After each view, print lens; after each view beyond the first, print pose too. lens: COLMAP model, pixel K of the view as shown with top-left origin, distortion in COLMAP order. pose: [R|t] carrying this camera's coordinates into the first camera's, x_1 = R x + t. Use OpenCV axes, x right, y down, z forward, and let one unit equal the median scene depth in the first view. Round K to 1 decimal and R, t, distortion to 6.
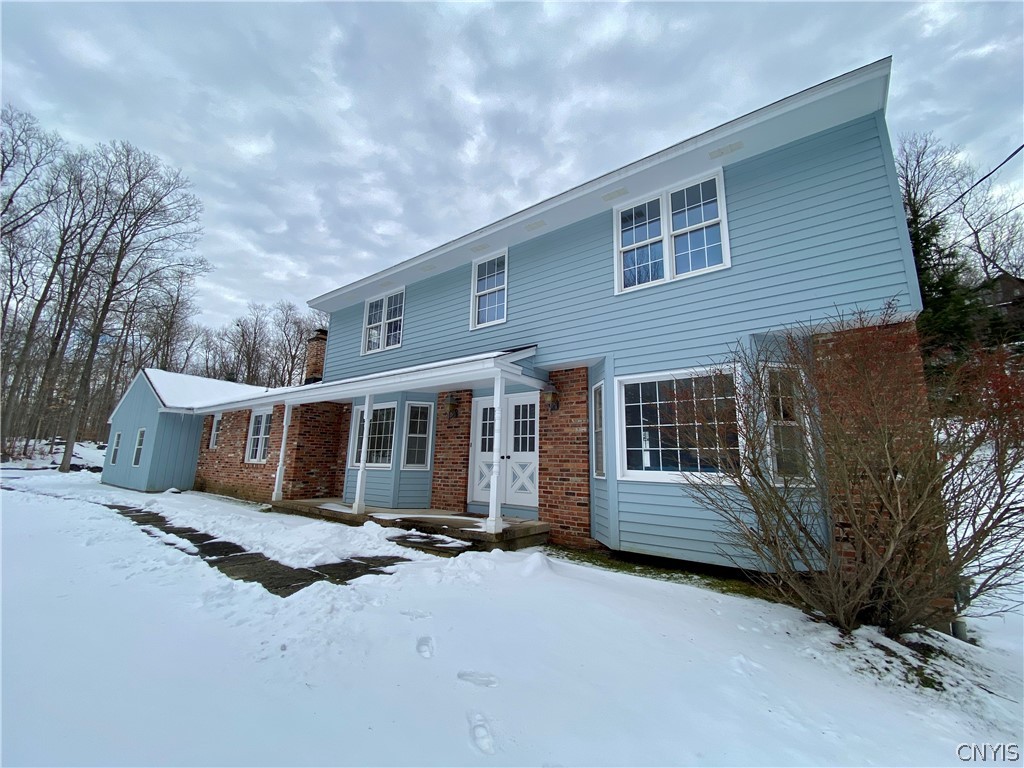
lens RADIAL K [[408.7, 0, 512.0], [0, 408.7, 384.0], [0, 0, 1]] dist [0.042377, -0.036105]
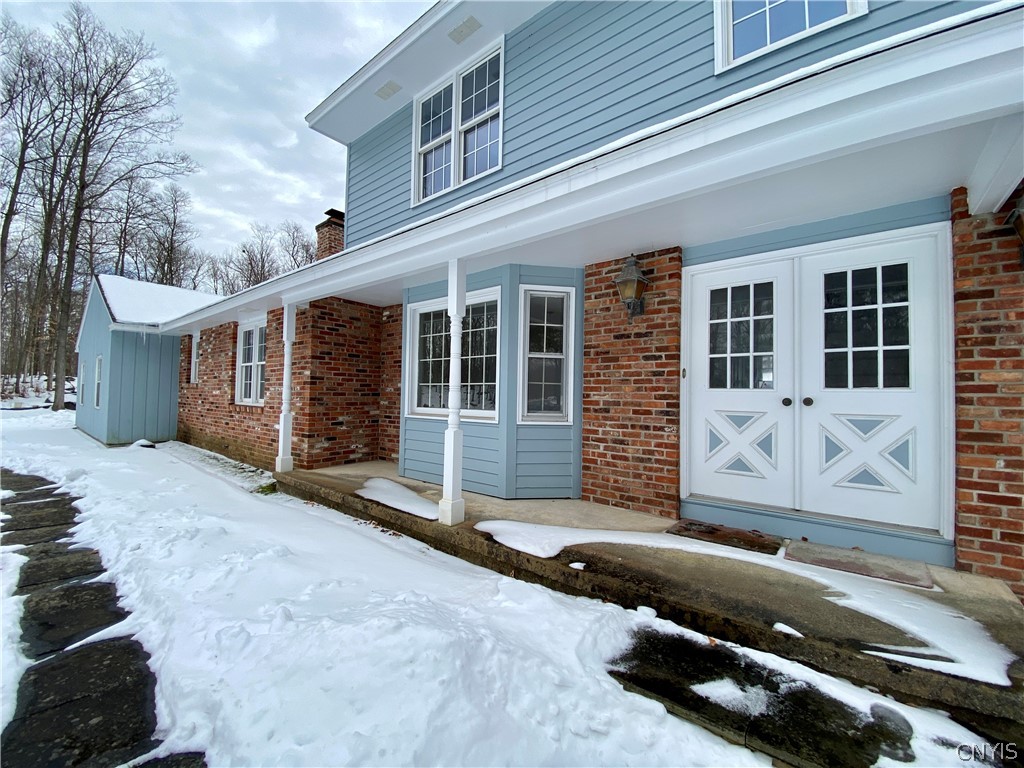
lens RADIAL K [[409.8, 0, 512.0], [0, 409.8, 384.0], [0, 0, 1]] dist [0.035845, -0.026785]
pose [[0.999301, -0.006079, -0.036876, -0.255724], [0.011982, 0.986712, 0.162036, 0.080193], [0.035401, -0.162365, 0.986096, 0.513645]]
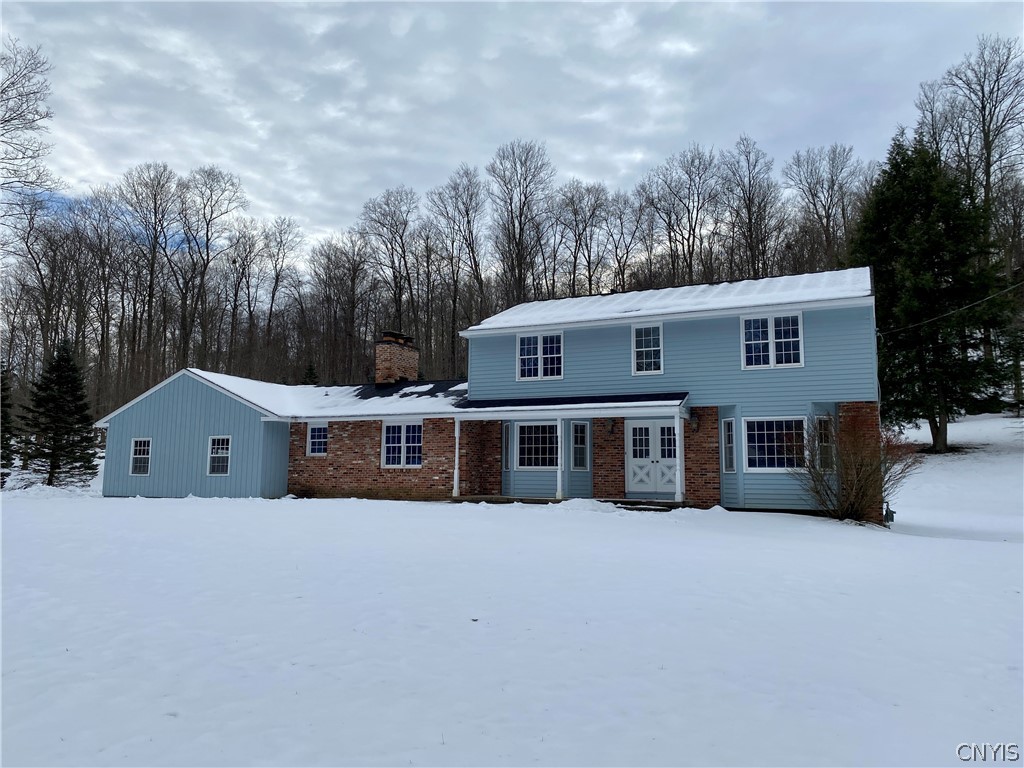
lens RADIAL K [[749.8, 0, 512.0], [0, 749.8, 384.0], [0, 0, 1]] dist [0.030261, -0.002284]
pose [[0.978951, 0.012681, 0.203699, -0.969723], [-0.027295, 0.997236, 0.069098, -0.248805], [-0.202260, -0.073204, 0.976592, -1.385664]]
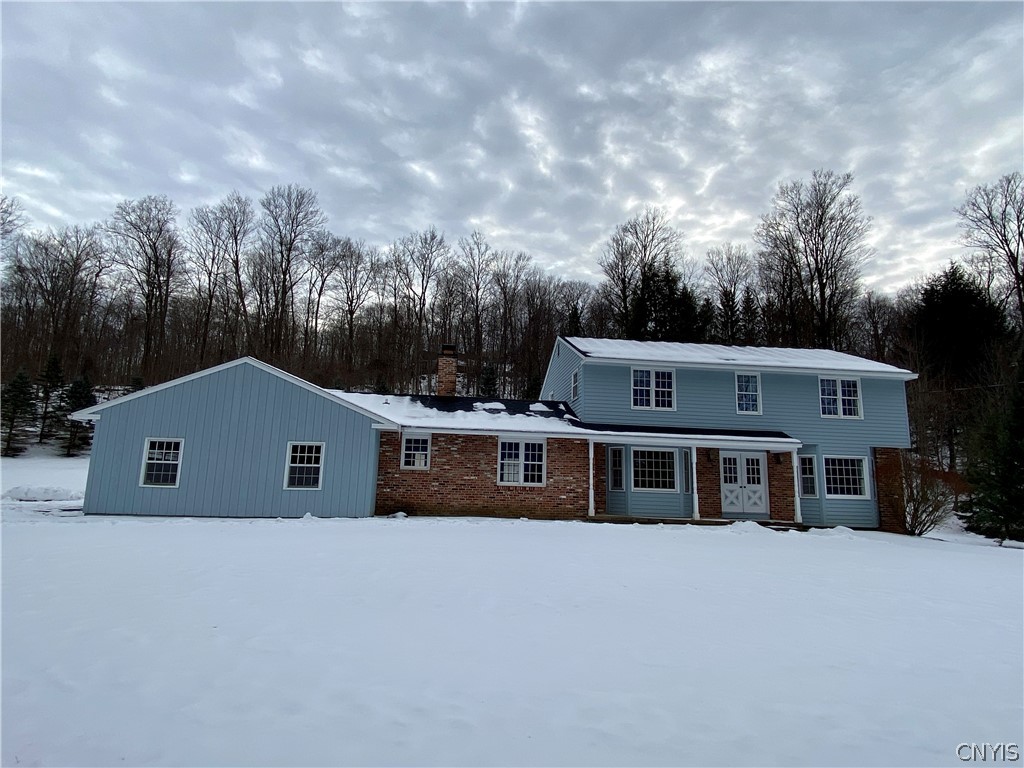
lens RADIAL K [[620.5, 0, 511.7], [0, 620.5, 359.6], [0, 0, 1]] dist [0.037695, -0.041610]
pose [[0.737224, 0.141805, 0.660600, -2.356594], [-0.142483, 0.988369, -0.053155, -0.074248], [-0.660454, -0.054938, 0.748854, -0.312898]]
